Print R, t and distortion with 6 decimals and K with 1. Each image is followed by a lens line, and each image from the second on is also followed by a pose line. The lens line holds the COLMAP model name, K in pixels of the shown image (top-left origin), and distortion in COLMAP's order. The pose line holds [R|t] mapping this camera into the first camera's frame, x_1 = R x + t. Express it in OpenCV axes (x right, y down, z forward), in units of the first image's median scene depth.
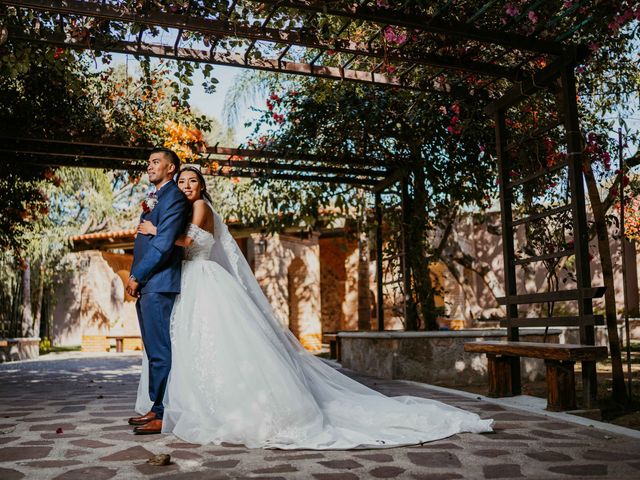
lens RADIAL K [[688.7, 0, 320.0], [0, 688.7, 240.0], [0, 0, 1]] dist [-0.188430, 0.222462]
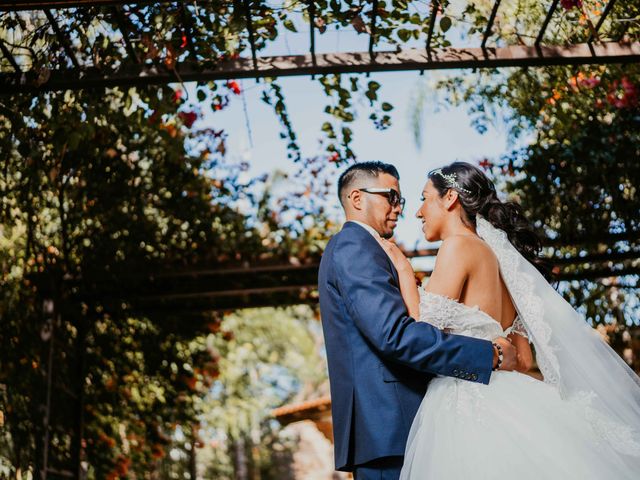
lens RADIAL K [[688.7, 0, 320.0], [0, 688.7, 240.0], [0, 0, 1]] dist [-0.188430, 0.222462]
pose [[0.940711, -0.189132, -0.281587, -0.051645], [0.119007, 0.961383, -0.248155, 0.029570], [0.317647, 0.199931, 0.926892, 0.369470]]
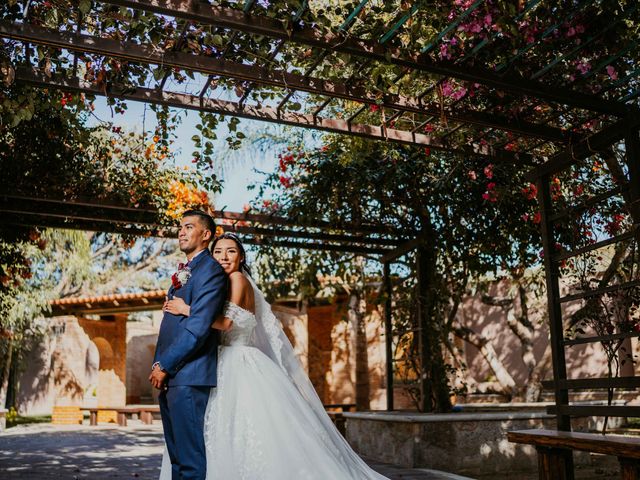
lens RADIAL K [[688.7, 0, 320.0], [0, 688.7, 240.0], [0, 0, 1]] dist [-0.188430, 0.222462]
pose [[0.998924, 0.015647, 0.043667, -0.077062], [-0.011433, 0.995397, -0.095153, -0.013881], [-0.044955, 0.094552, 0.994504, 0.104190]]
